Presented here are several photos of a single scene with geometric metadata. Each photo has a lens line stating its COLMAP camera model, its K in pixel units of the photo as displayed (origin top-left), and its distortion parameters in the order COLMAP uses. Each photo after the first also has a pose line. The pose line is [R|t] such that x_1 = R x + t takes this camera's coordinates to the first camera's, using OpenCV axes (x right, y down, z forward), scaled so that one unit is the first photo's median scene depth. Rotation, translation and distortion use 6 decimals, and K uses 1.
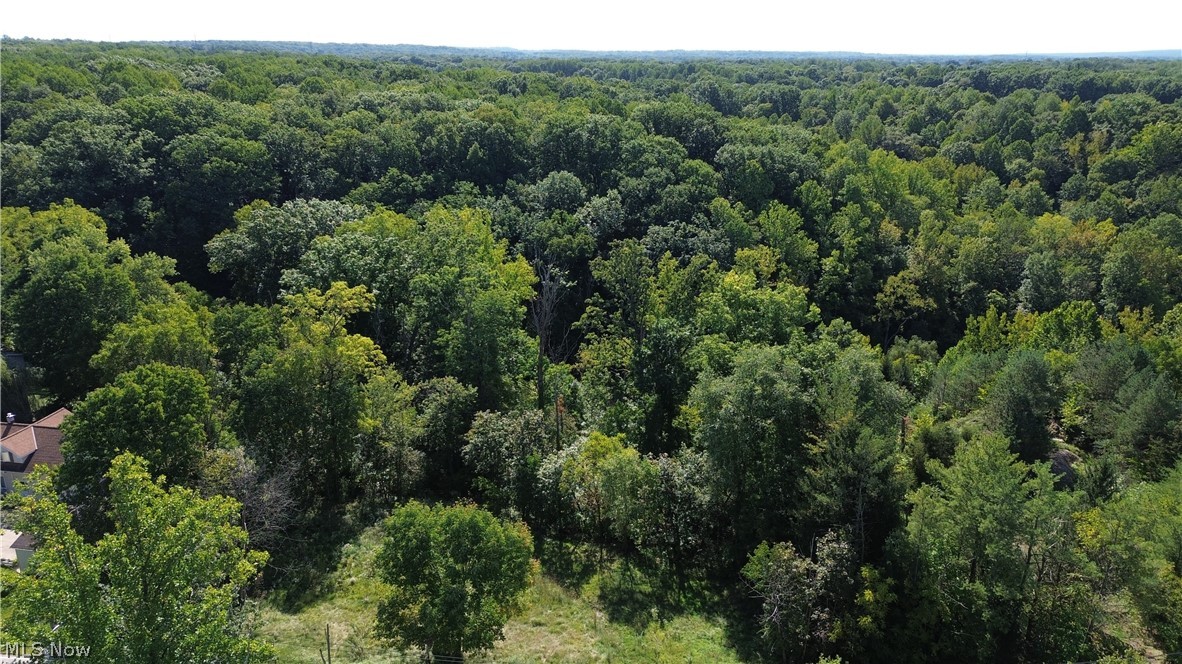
lens RADIAL K [[837.6, 0, 593.6], [0, 837.6, 330.9], [0, 0, 1]] dist [0.063967, -0.067038]
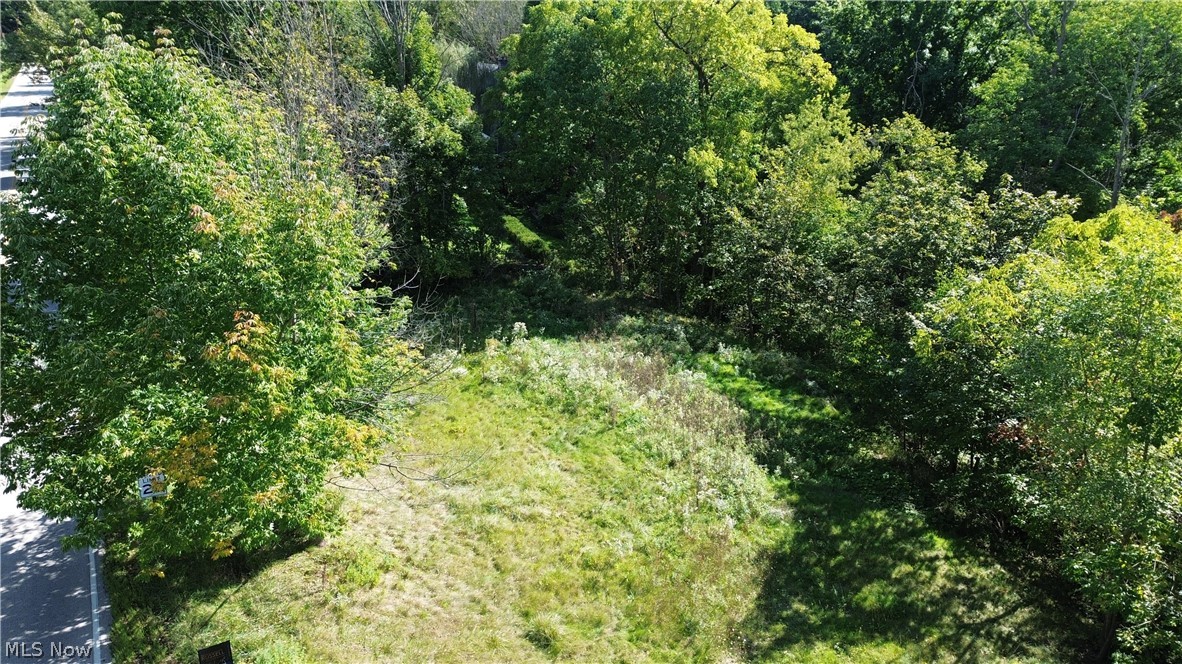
lens RADIAL K [[837.6, 0, 587.7], [0, 837.6, 331.7], [0, 0, 1]] dist [0.063967, -0.067038]
pose [[0.576046, 0.282108, -0.767194, 0.137117], [-0.250322, 0.954347, 0.162973, 0.176619], [0.778145, 0.098166, 0.620366, 0.764763]]
